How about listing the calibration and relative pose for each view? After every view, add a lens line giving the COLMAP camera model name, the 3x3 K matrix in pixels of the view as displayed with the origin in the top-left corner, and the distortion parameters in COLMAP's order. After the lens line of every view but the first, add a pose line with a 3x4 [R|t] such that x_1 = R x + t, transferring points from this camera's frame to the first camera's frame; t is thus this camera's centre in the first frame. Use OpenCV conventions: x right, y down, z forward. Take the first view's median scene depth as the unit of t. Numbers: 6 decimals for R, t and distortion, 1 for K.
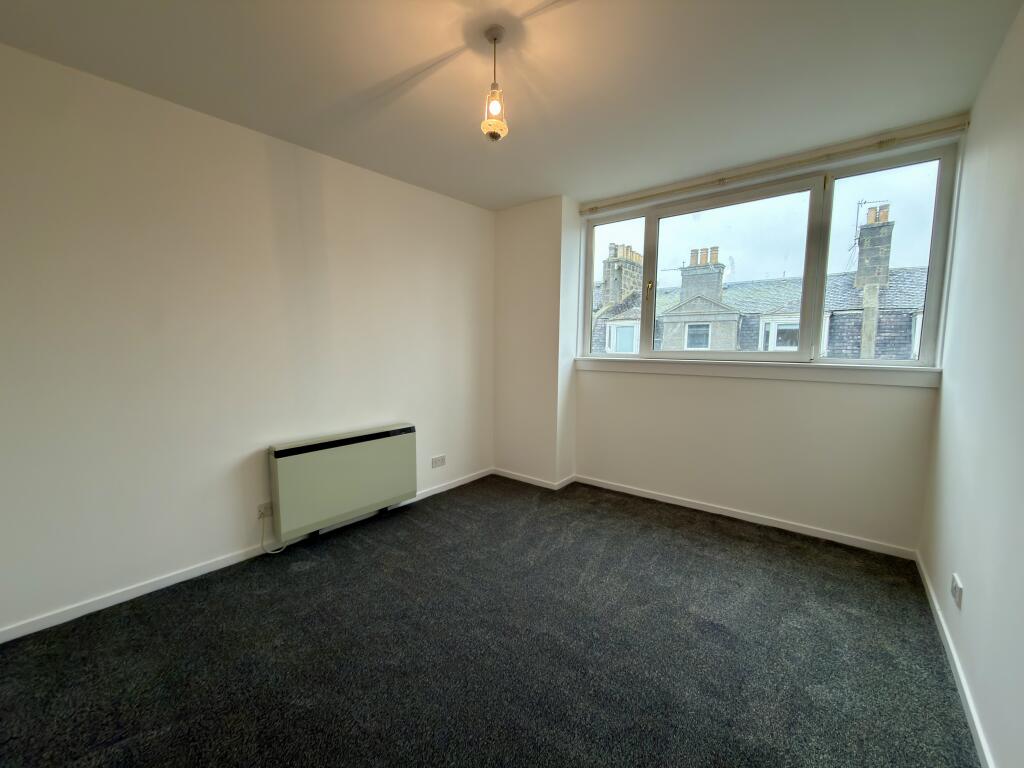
lens RADIAL K [[407.3, 0, 514.5], [0, 407.3, 384.4], [0, 0, 1]] dist [-0.000279, 0.000407]
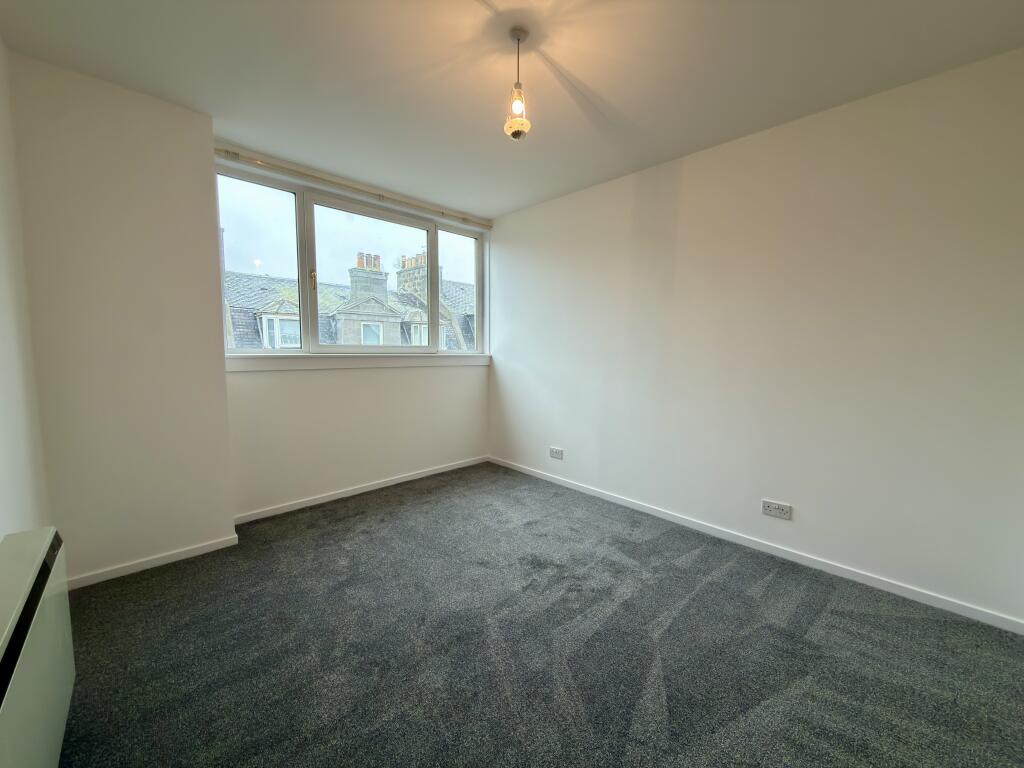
lens RADIAL K [[407.3, 0, 511.4], [0, 407.3, 385.1], [0, 0, 1]] dist [-0.000279, 0.000407]
pose [[0.125369, -0.099776, 0.987080, -0.605815], [0.082257, 0.992550, 0.089881, -0.045345], [-0.988694, 0.069926, 0.132642, 0.501494]]
